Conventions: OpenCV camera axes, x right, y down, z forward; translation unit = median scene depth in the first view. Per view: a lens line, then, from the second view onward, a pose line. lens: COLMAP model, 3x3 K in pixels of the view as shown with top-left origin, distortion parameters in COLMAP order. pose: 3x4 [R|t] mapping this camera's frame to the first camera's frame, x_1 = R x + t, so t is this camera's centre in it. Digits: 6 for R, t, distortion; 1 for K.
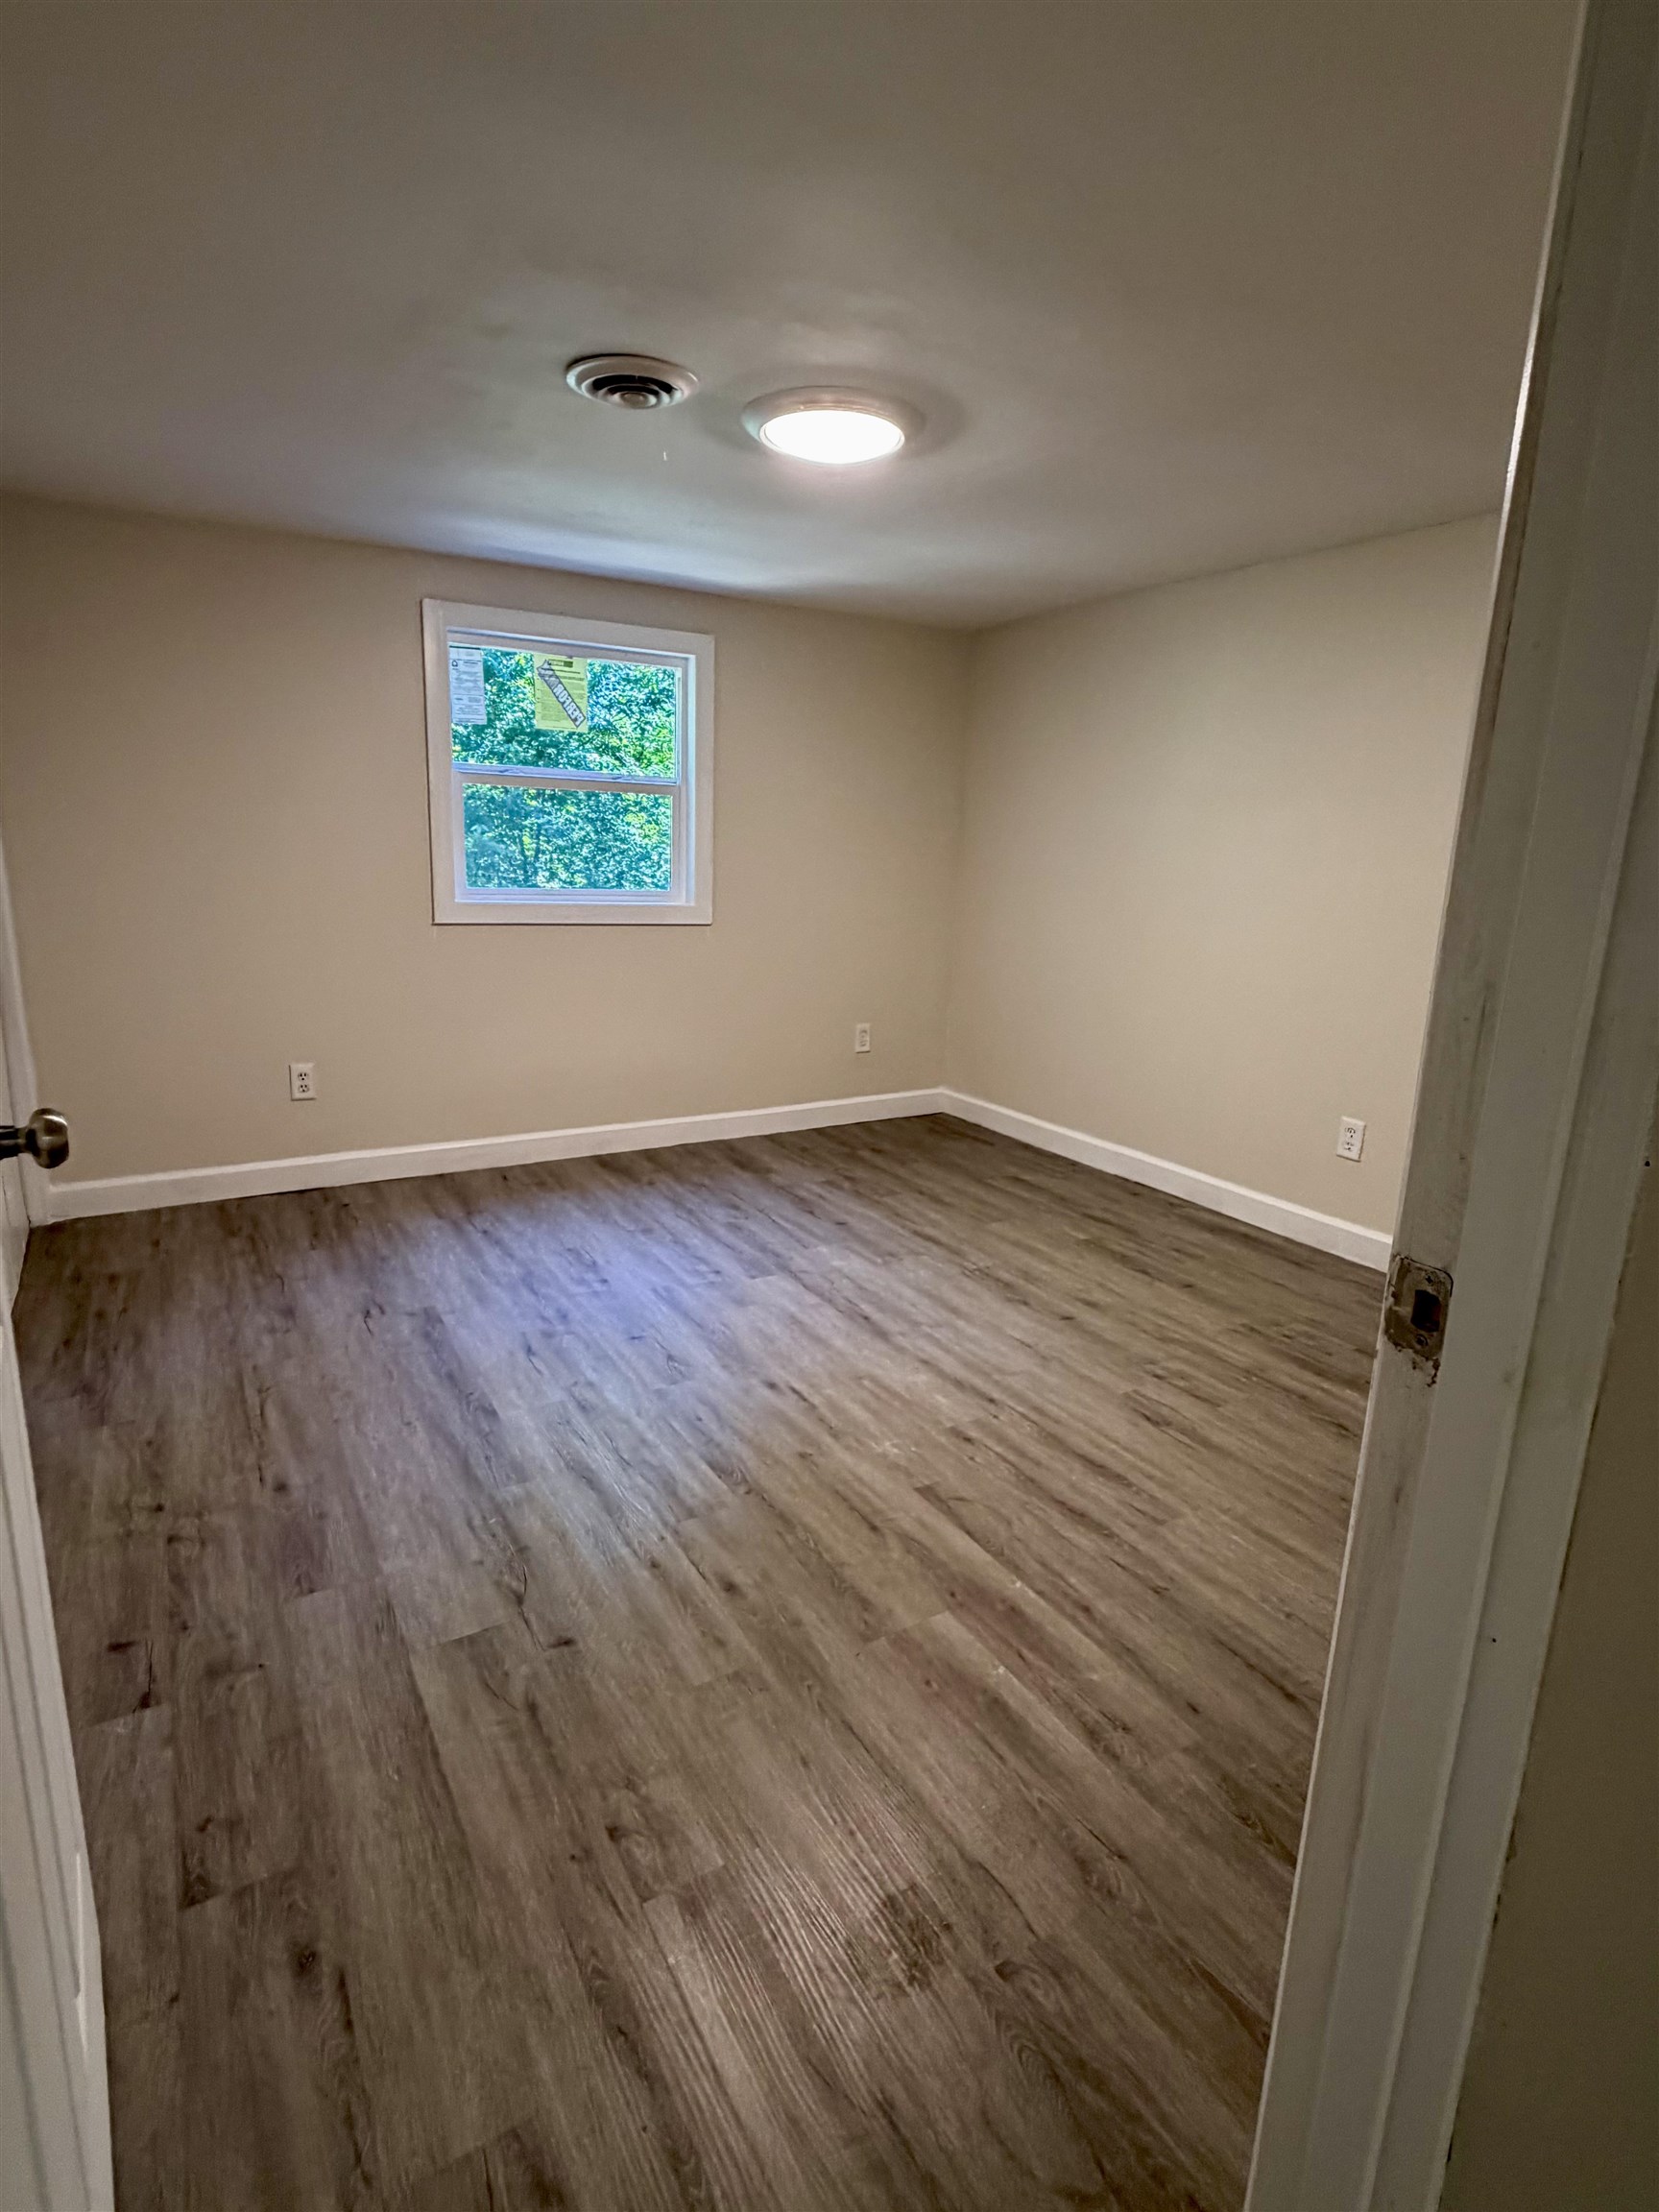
lens RADIAL K [[1118.2, 0, 828.7], [0, 1118.2, 1105.7], [0, 0, 1]] dist [0.013919, -0.003786]
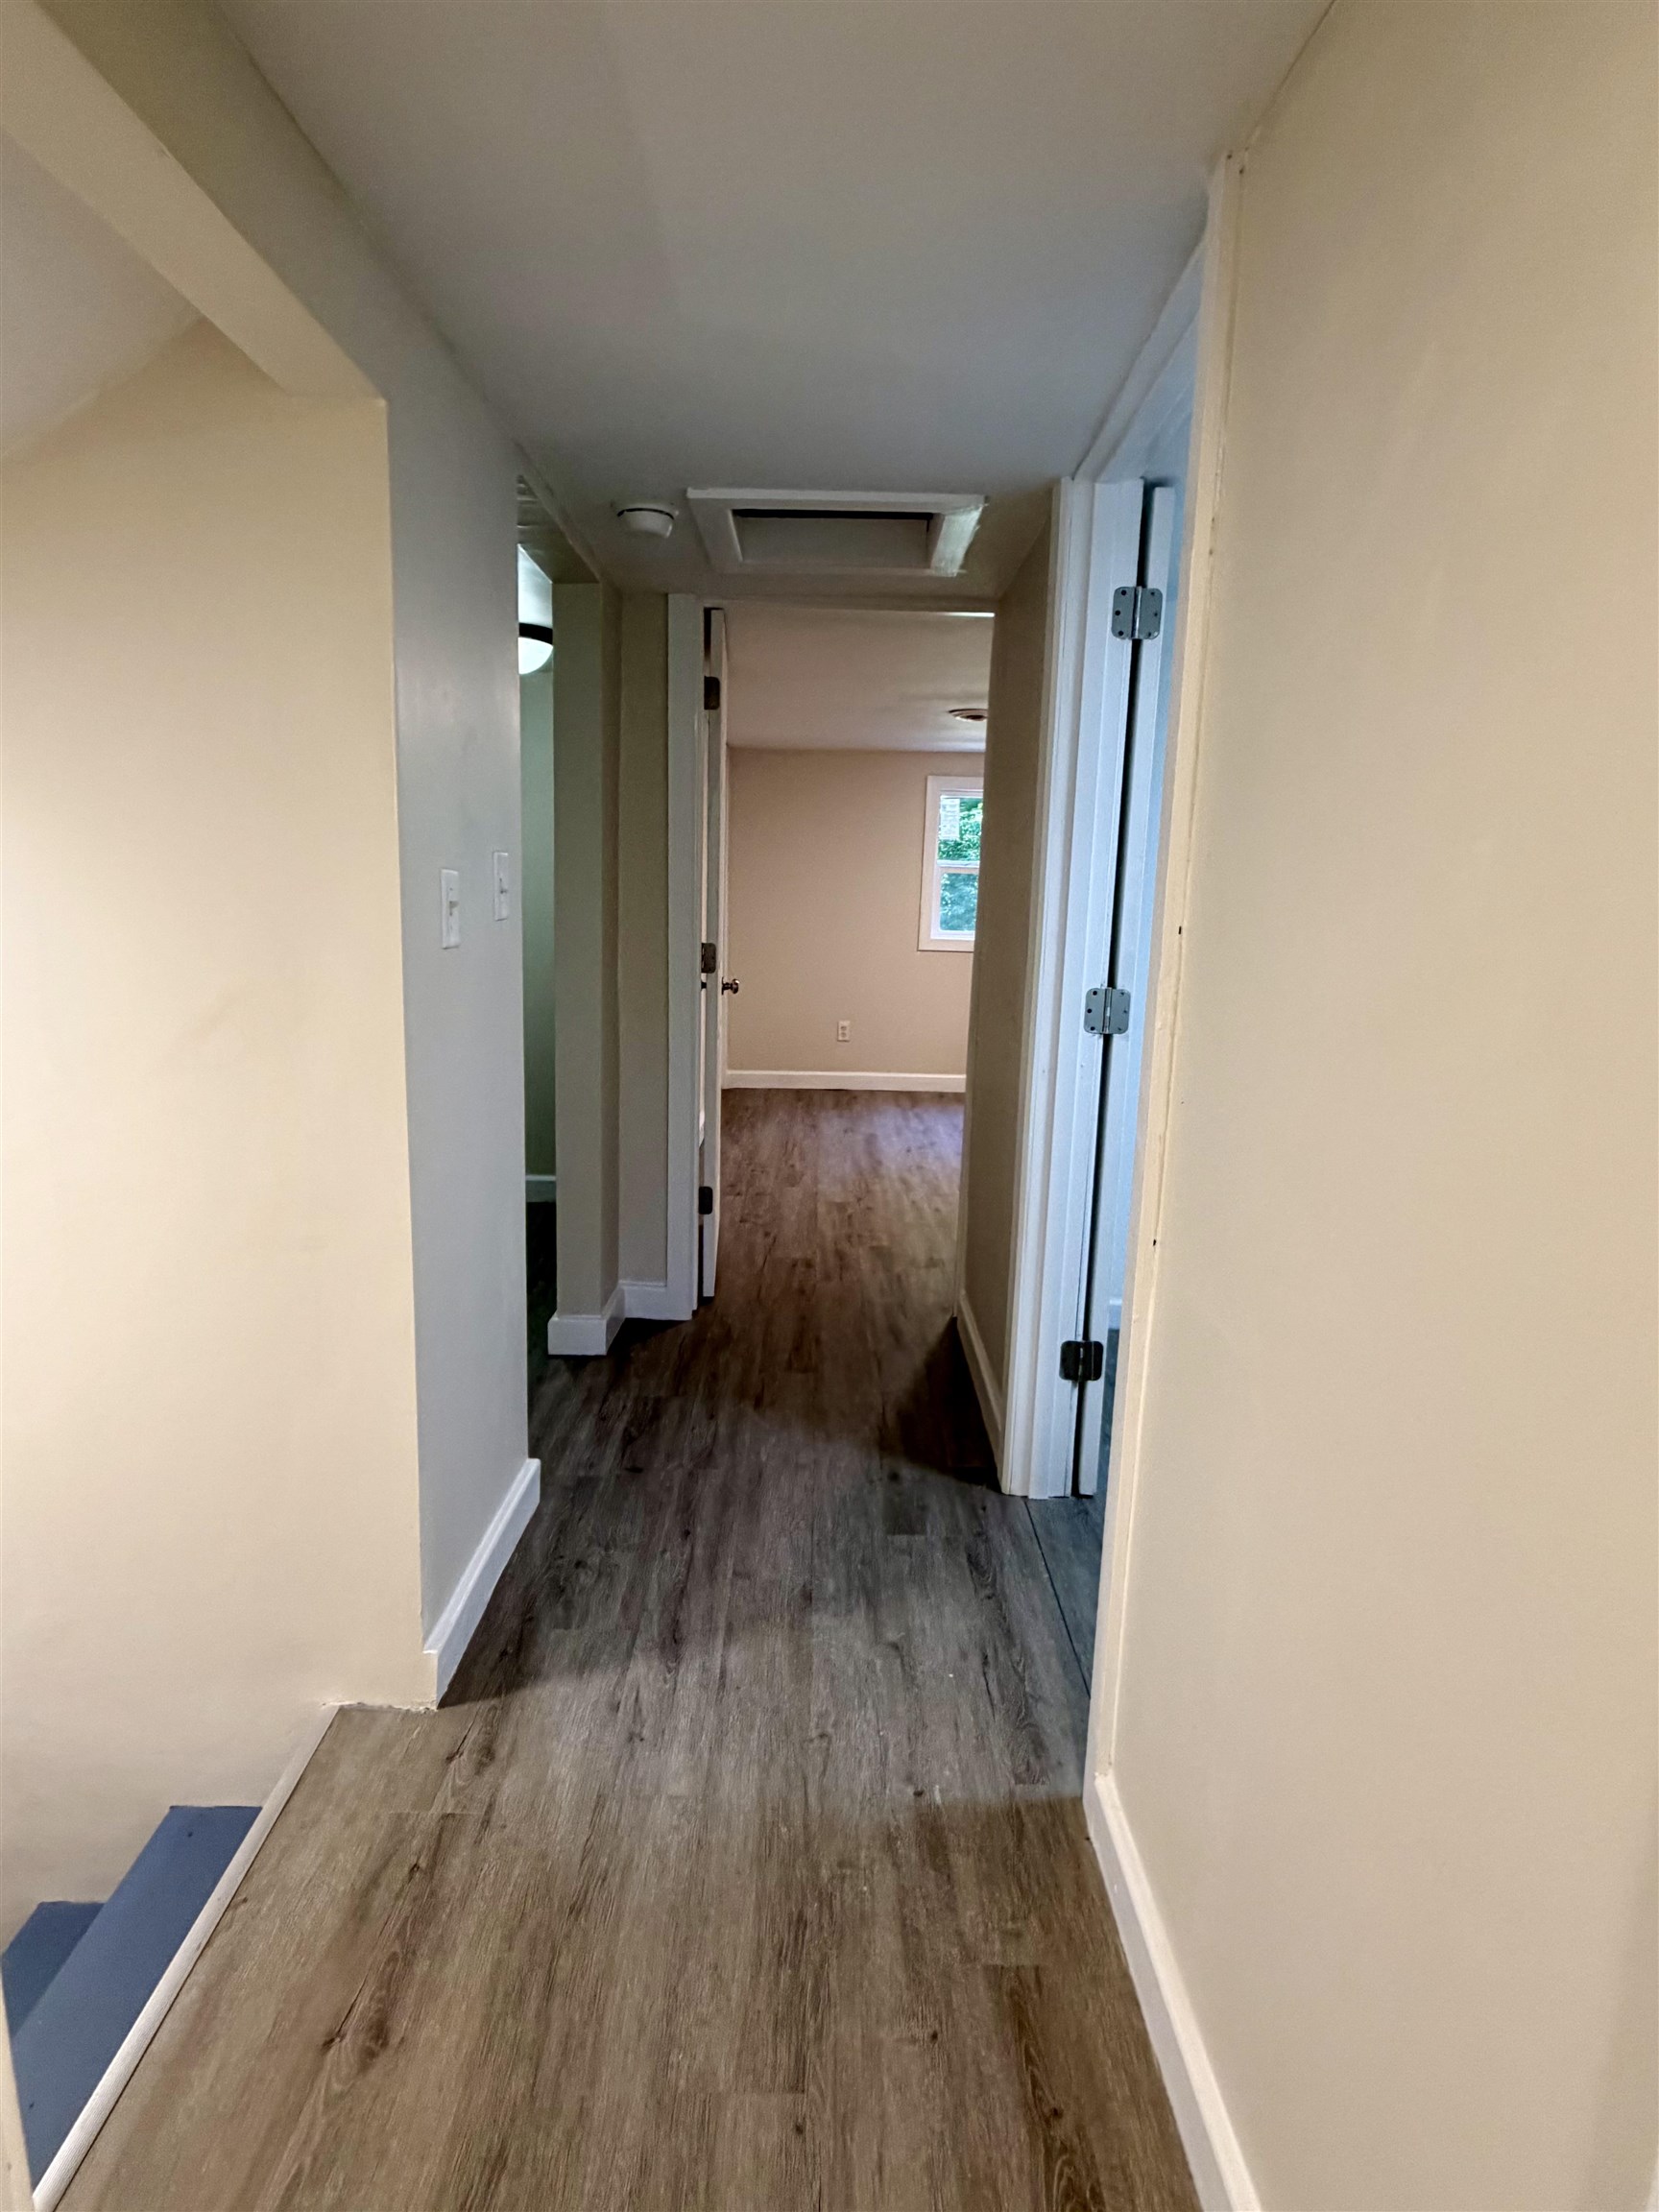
lens RADIAL K [[1118.2, 0, 826.1], [0, 1118.2, 1102.1], [0, 0, 1]] dist [0.013919, -0.003786]
pose [[0.862692, 0.093982, -0.496920, 0.601759], [-0.119078, 0.992704, -0.018978, 0.182297], [0.491510, 0.075544, 0.867589, -0.847745]]
